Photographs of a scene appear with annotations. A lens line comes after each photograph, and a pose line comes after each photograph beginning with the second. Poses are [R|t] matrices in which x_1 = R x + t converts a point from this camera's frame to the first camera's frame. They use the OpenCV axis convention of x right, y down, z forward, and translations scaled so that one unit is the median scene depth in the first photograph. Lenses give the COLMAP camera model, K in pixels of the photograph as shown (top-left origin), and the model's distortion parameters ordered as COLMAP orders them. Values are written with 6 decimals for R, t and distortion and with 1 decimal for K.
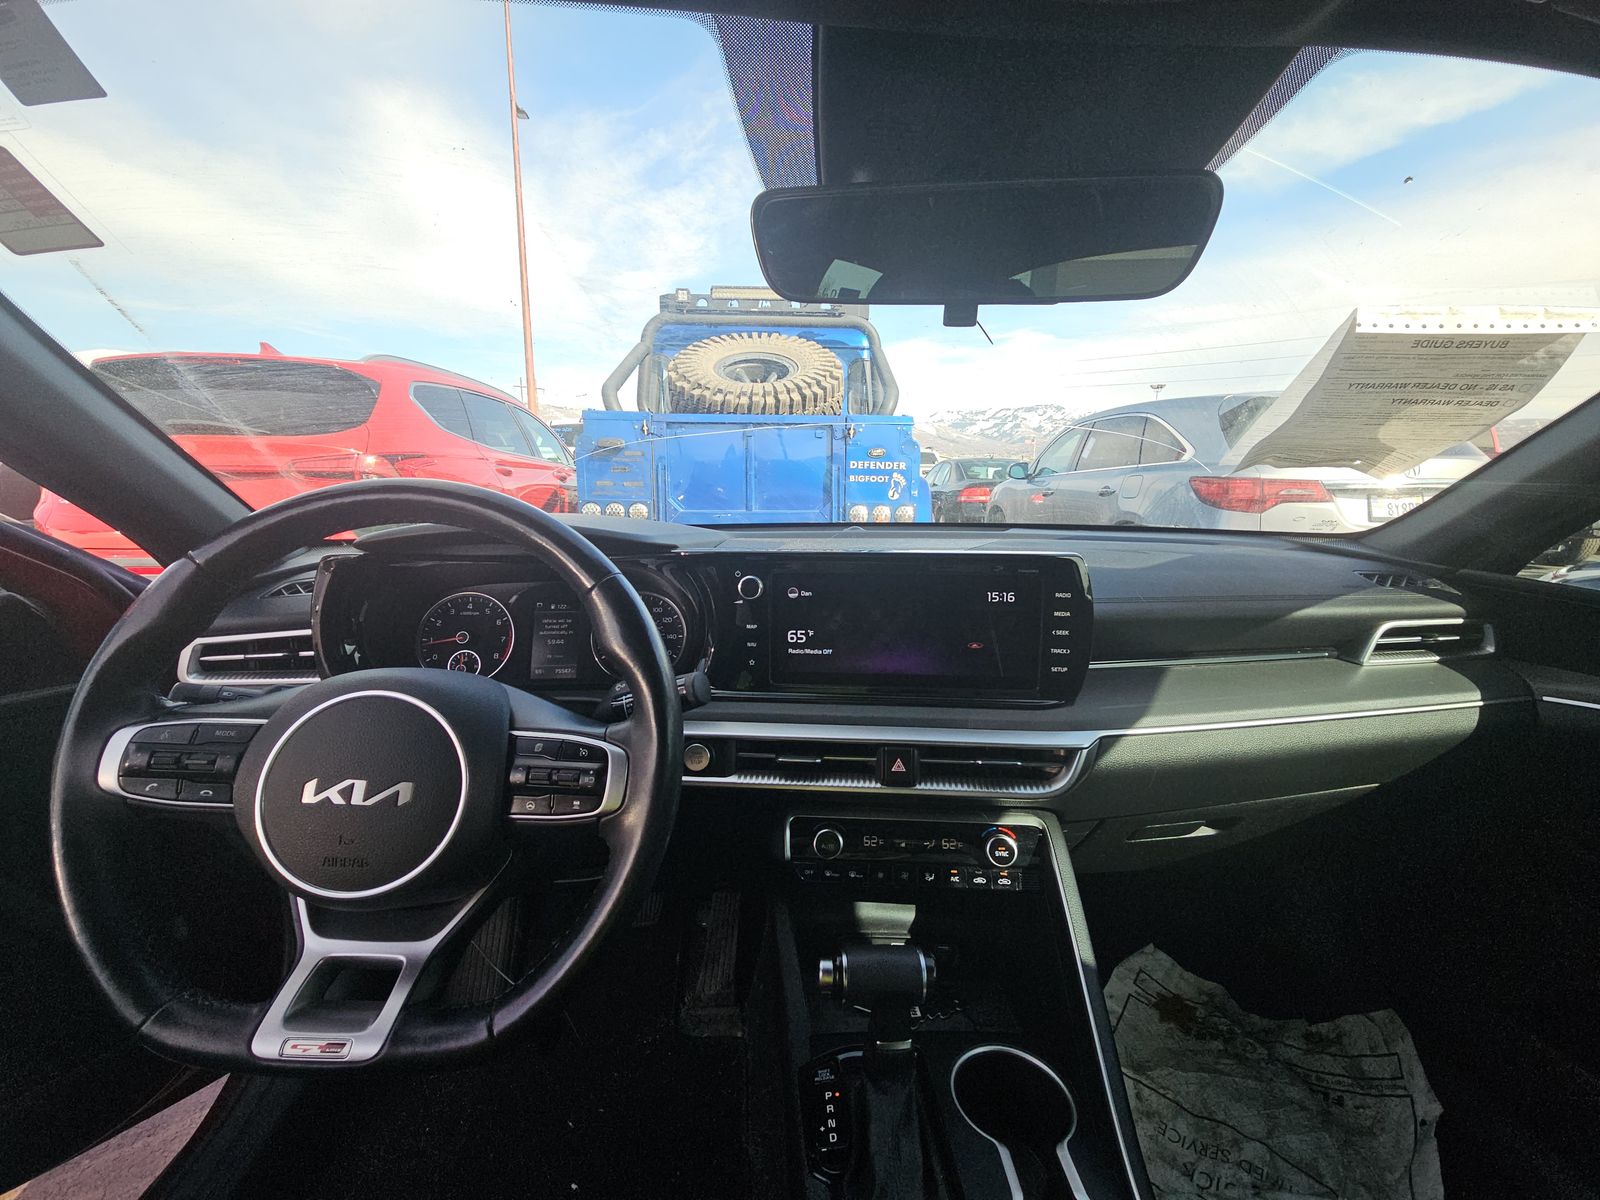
lens RADIAL K [[643.1, 0, 812.6], [0, 643.1, 610.1], [0, 0, 1]] dist [0.012778, -0.000044]
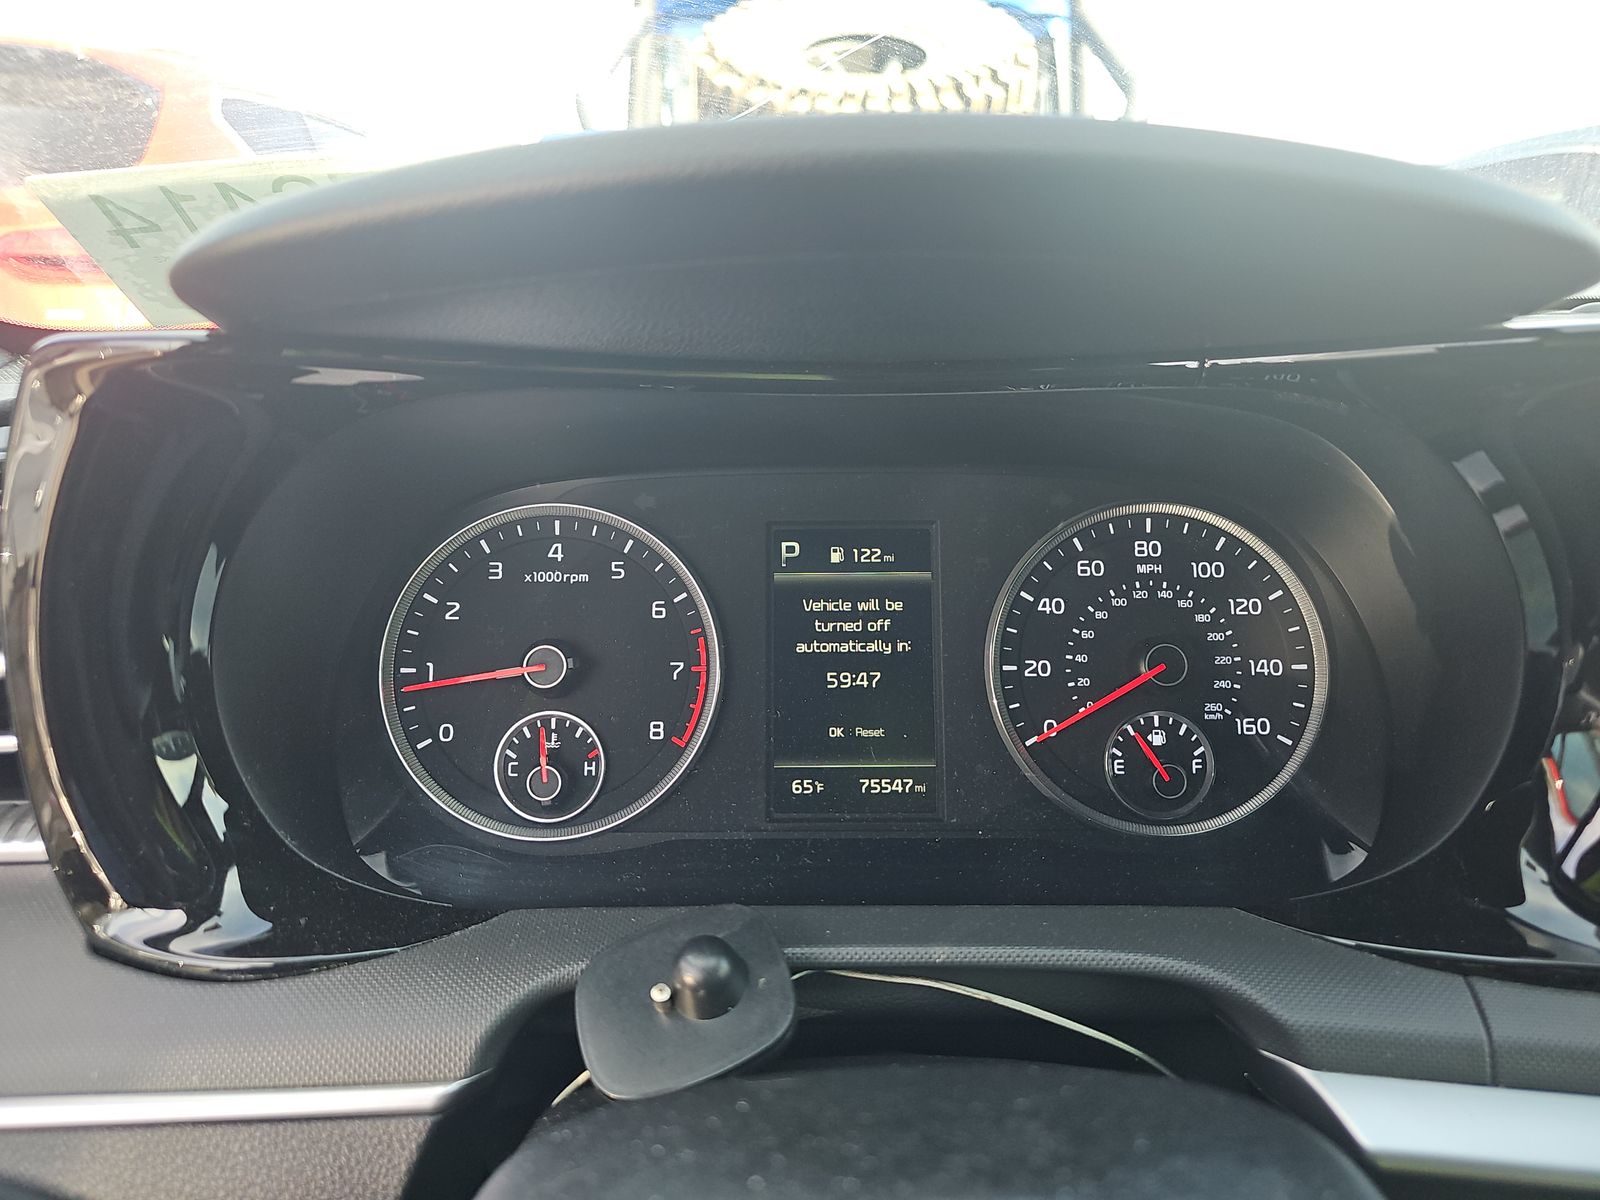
lens RADIAL K [[1064.7, 0, 801.3], [0, 1064.7, 597.5], [0, 0, 1]] dist [0.020438, -0.008903]
pose [[0.998393, 0.012043, -0.055370, -0.422524], [-0.007809, 0.997072, 0.076072, -0.024253], [0.056124, -0.075518, 0.995564, 0.573001]]
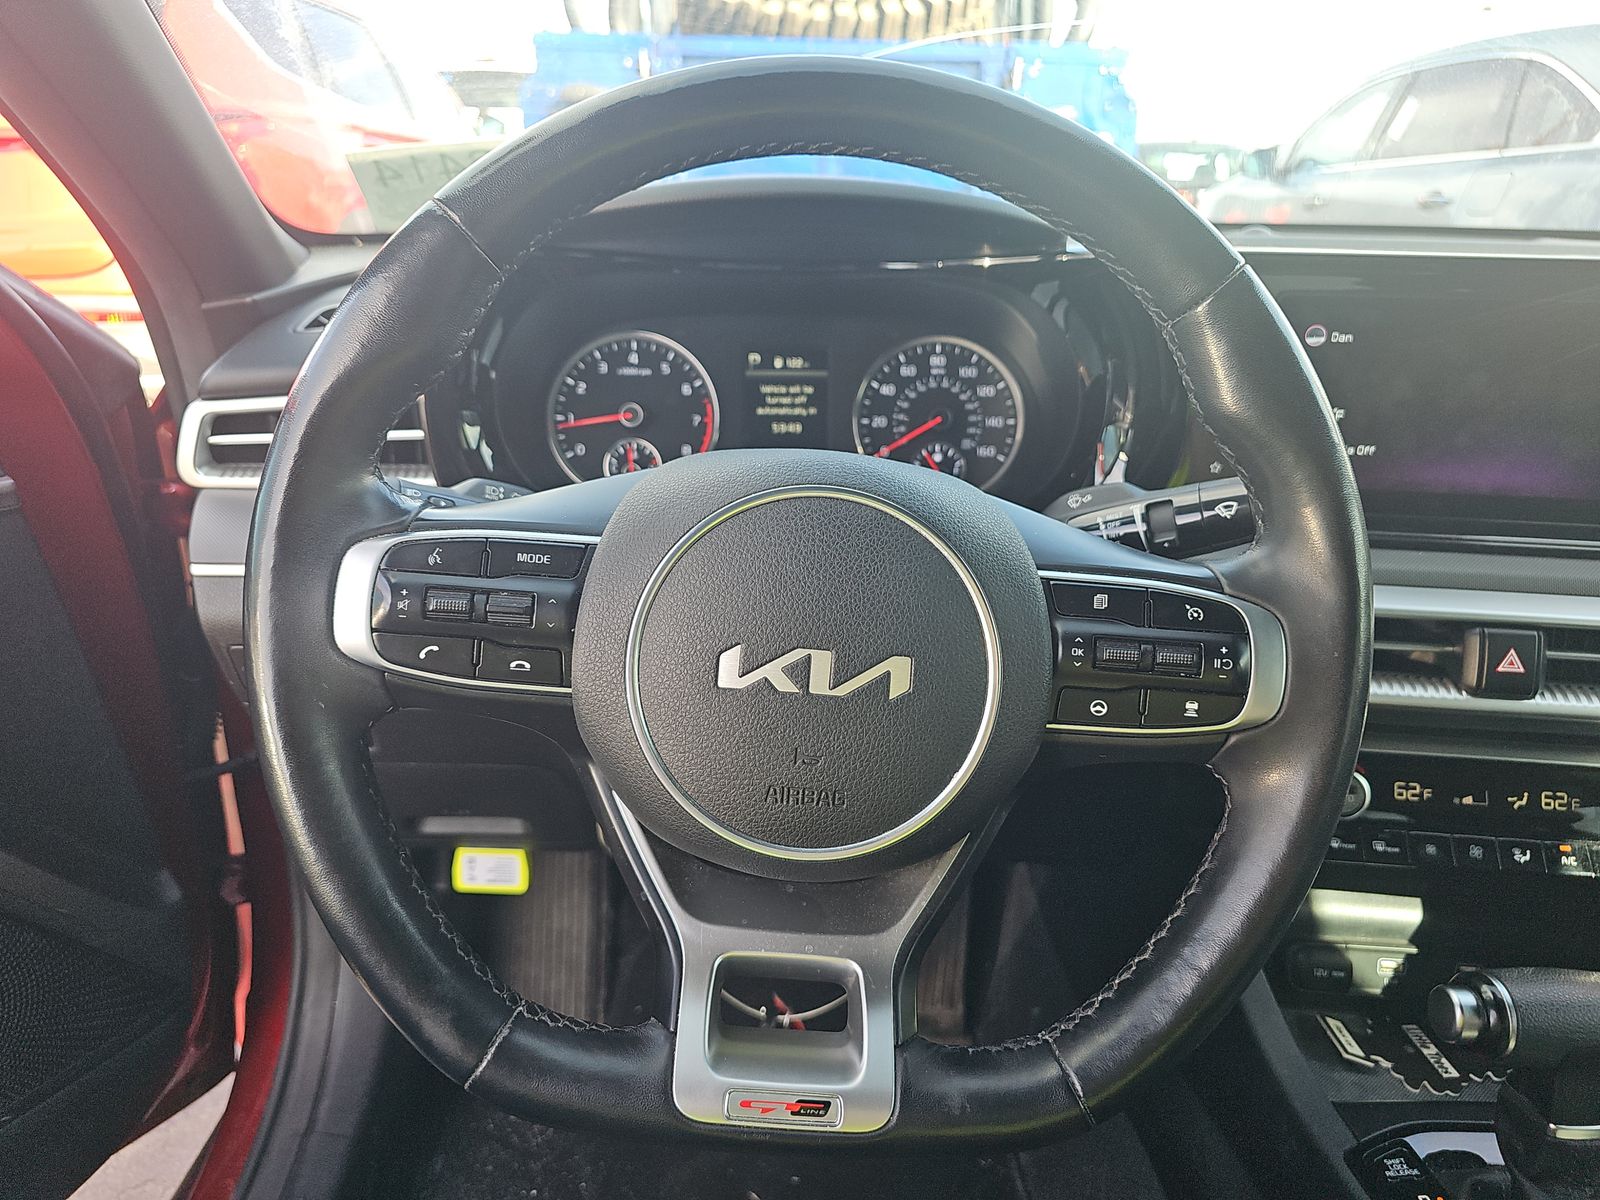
lens RADIAL K [[1064.7, 0, 798.9], [0, 1064.7, 604.7], [0, 0, 1]] dist [0.020438, -0.008903]
pose [[0.999036, 0.026586, -0.034926, -0.375449], [-0.019999, 0.984010, 0.176989, 0.038918], [0.039073, -0.176120, 0.983593, 0.079345]]
